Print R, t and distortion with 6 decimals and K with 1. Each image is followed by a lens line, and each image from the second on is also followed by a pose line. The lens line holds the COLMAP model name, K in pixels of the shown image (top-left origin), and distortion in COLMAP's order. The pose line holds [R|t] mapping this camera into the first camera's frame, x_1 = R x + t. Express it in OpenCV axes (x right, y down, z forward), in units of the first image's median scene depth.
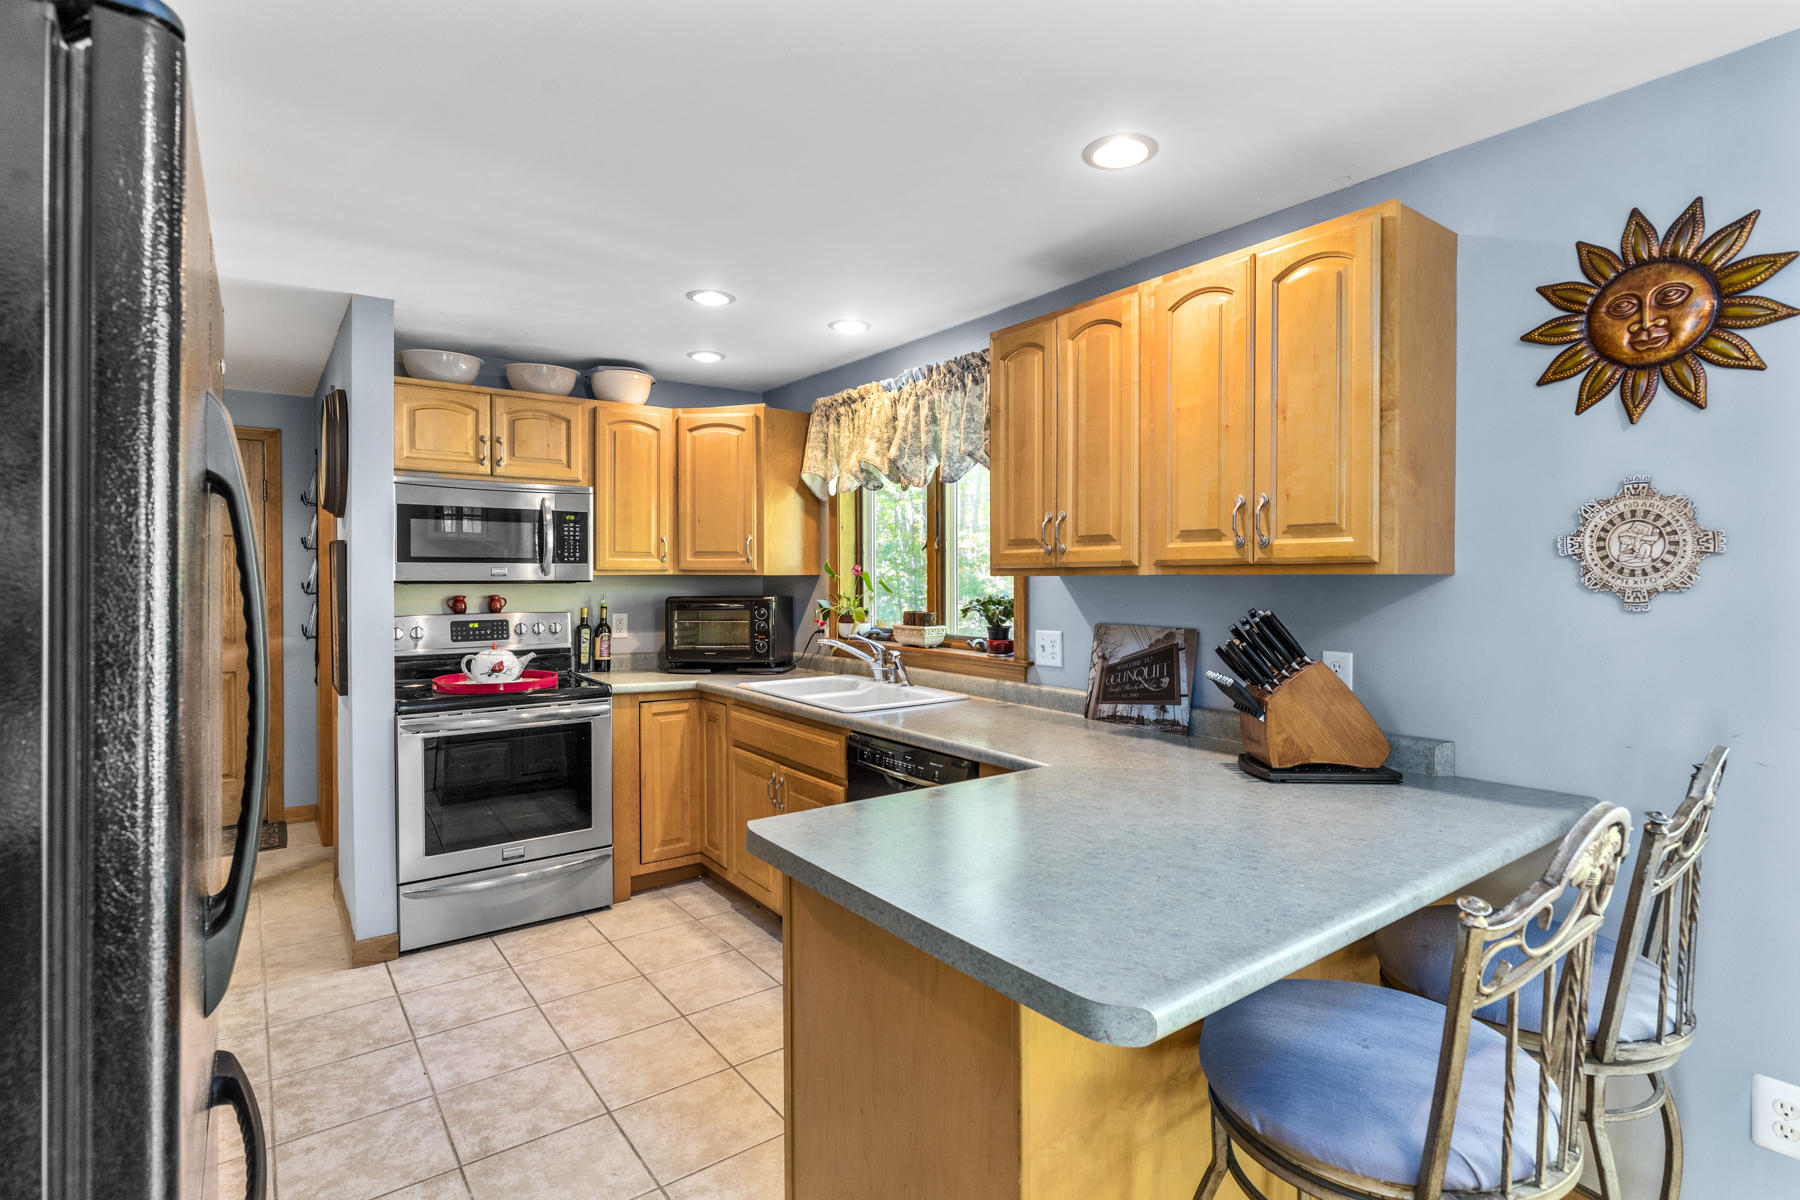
lens RADIAL K [[883.3, 0, 907.3], [0, 883.3, 585.2], [0, 0, 1]] dist [-0.002172, -0.001156]
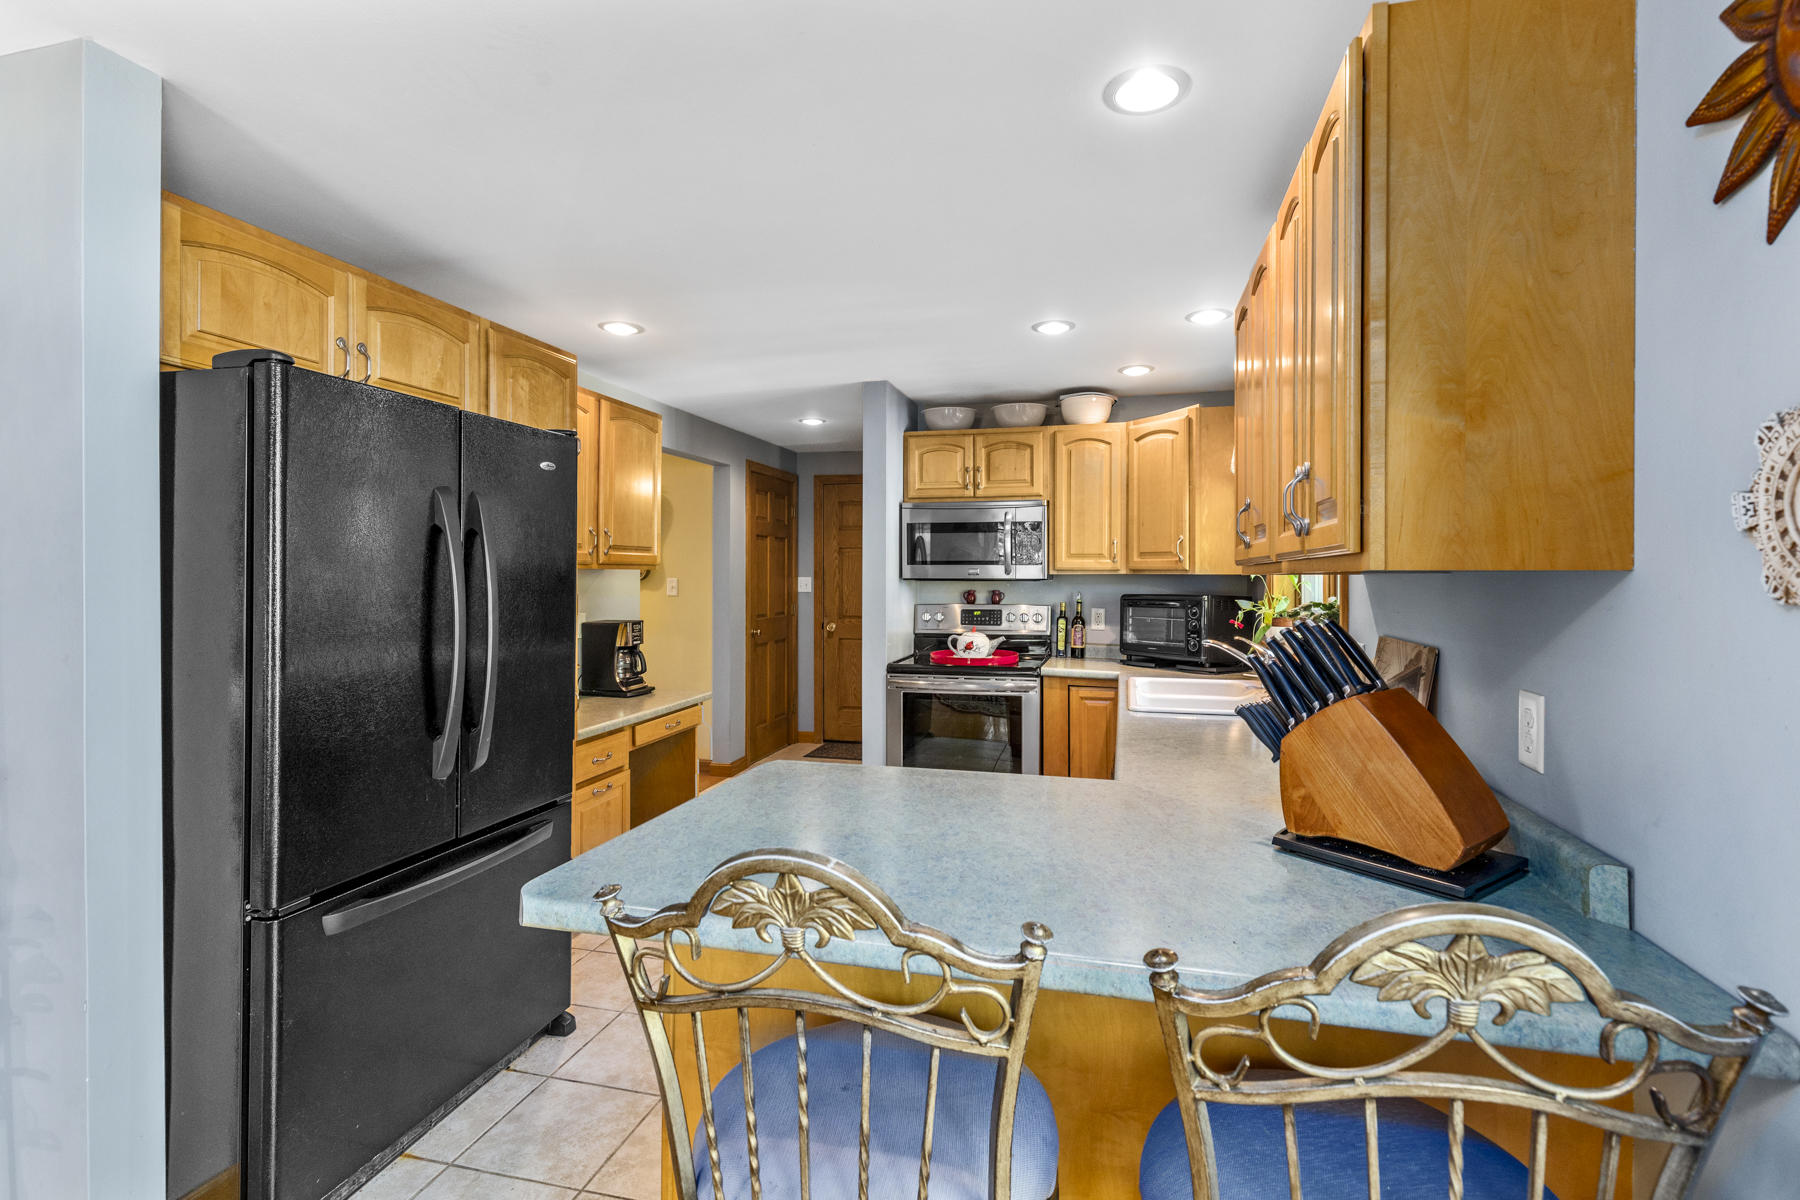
lens RADIAL K [[828.3, 0, 916.1], [0, 828.3, 577.7], [0, 0, 1]] dist [0.012669, -0.000944]
pose [[0.630505, 0.003146, -0.776179, 0.427087], [-0.010136, 0.999940, -0.004181, -0.000447], [0.776119, 0.010503, 0.630499, 0.176801]]
